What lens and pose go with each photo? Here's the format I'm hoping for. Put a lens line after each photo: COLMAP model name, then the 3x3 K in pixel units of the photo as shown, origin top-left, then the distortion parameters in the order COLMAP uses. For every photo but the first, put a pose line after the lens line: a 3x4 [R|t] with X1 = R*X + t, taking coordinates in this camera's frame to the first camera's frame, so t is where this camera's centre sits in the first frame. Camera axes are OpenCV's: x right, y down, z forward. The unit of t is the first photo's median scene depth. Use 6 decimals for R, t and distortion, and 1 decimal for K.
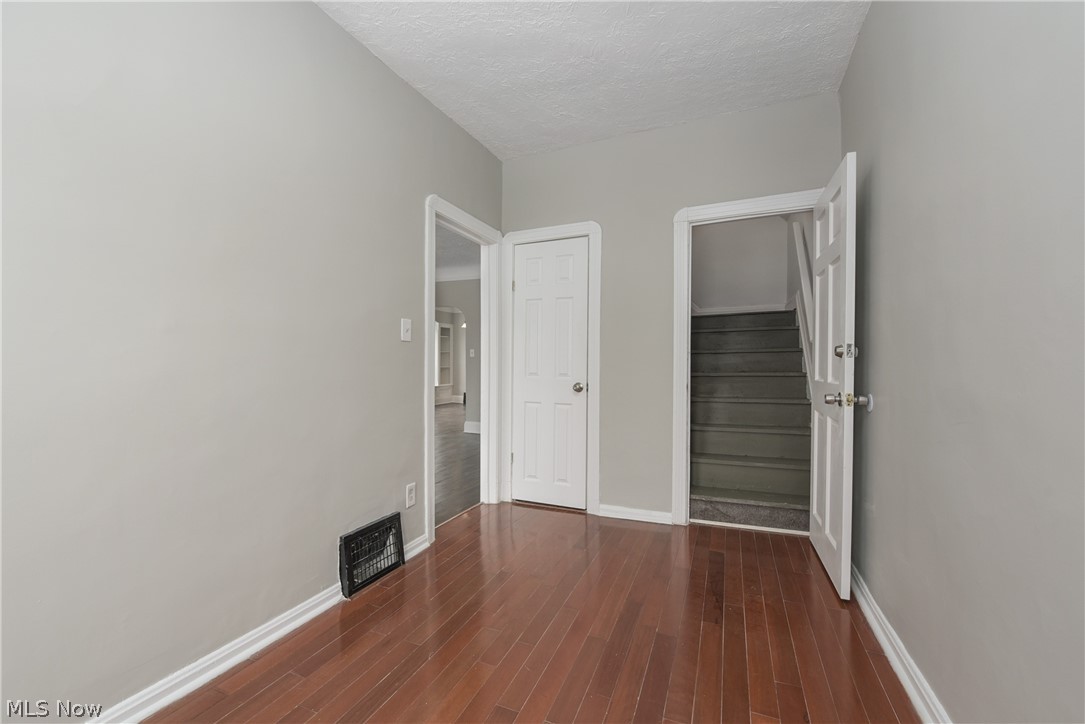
lens RADIAL K [[453.0, 0, 542.0], [0, 453.0, 363.4], [0, 0, 1]] dist [-0.008991, 0.000632]
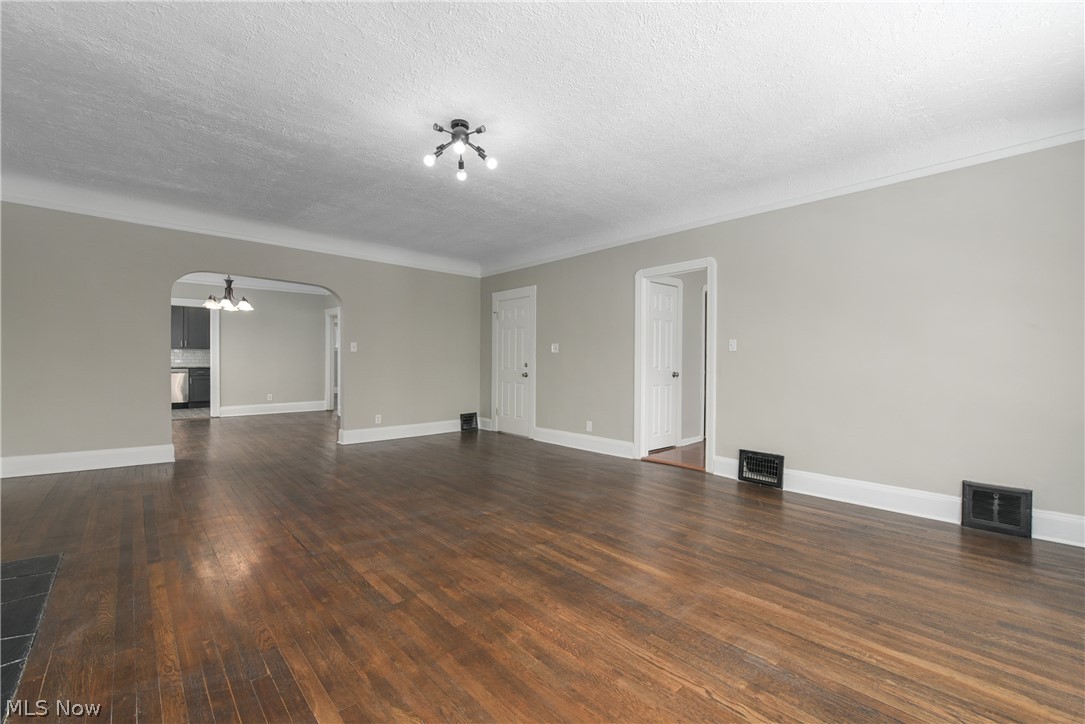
lens RADIAL K [[453.0, 0, 542.7], [0, 453.0, 363.5], [0, 0, 1]] dist [-0.008991, 0.000632]
pose [[0.411809, -0.005632, 0.911253, -0.455559], [-0.003001, 0.999967, 0.007537, 0.000297], [-0.911265, -0.005839, 0.411779, 0.205522]]
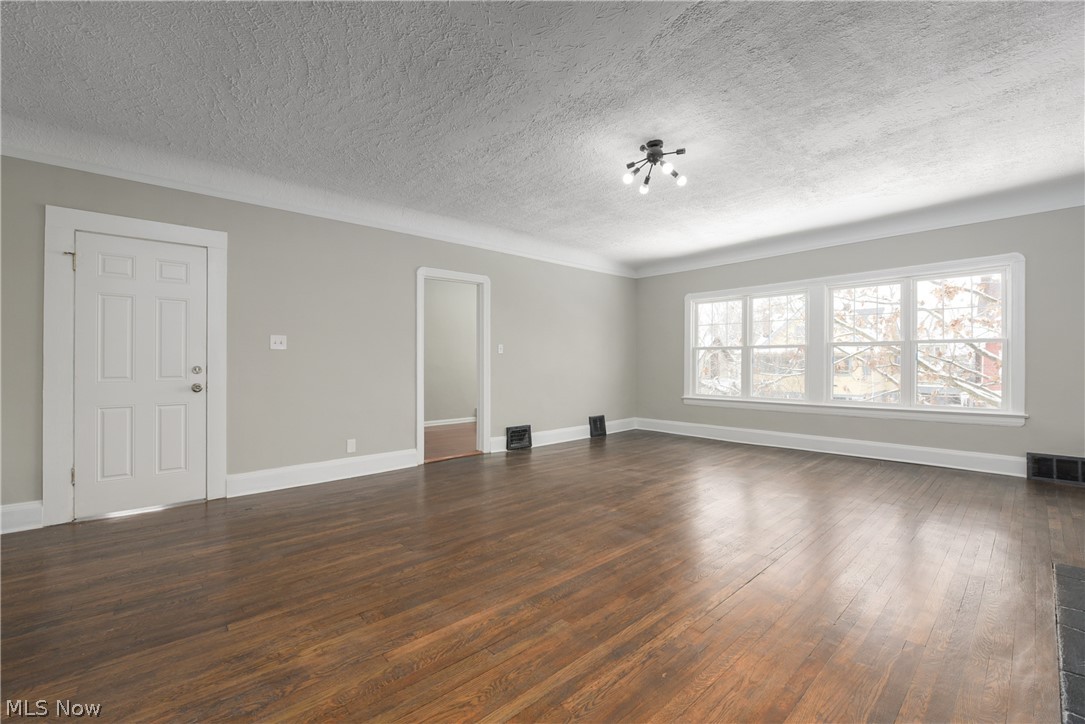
lens RADIAL K [[453.0, 0, 533.5], [0, 453.0, 359.6], [0, 0, 1]] dist [-0.008991, 0.000632]
pose [[-0.903879, -0.001731, 0.427786, -0.305696], [-0.002476, 0.999996, -0.001185, -0.000612], [-0.427782, -0.002130, -0.903879, 0.601492]]
